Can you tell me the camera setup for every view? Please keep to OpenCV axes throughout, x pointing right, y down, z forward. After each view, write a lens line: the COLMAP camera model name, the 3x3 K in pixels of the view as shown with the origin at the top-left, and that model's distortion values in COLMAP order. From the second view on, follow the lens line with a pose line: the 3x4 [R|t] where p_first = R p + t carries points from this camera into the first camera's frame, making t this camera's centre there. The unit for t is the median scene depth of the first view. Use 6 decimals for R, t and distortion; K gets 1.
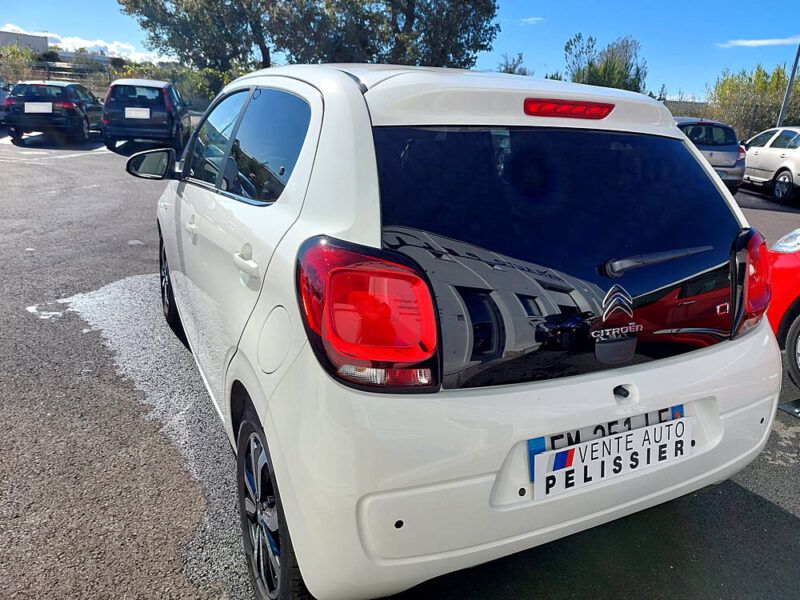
lens RADIAL K [[565.8, 0, 398.2], [0, 565.8, 297.2], [0, 0, 1]] dist [0.019356, -0.017702]
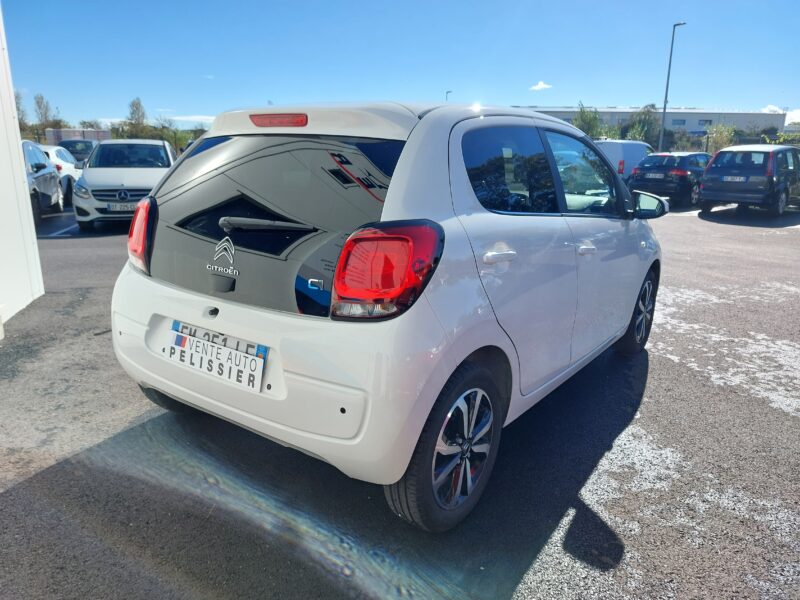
lens RADIAL K [[565.8, 0, 397.2], [0, 565.8, 302.5], [0, 0, 1]] dist [0.019356, -0.017702]
pose [[0.488321, 0.173564, -0.855230, 1.675788], [-0.266161, 0.962949, 0.043452, -0.036376], [0.831084, 0.206410, 0.516424, 0.590750]]
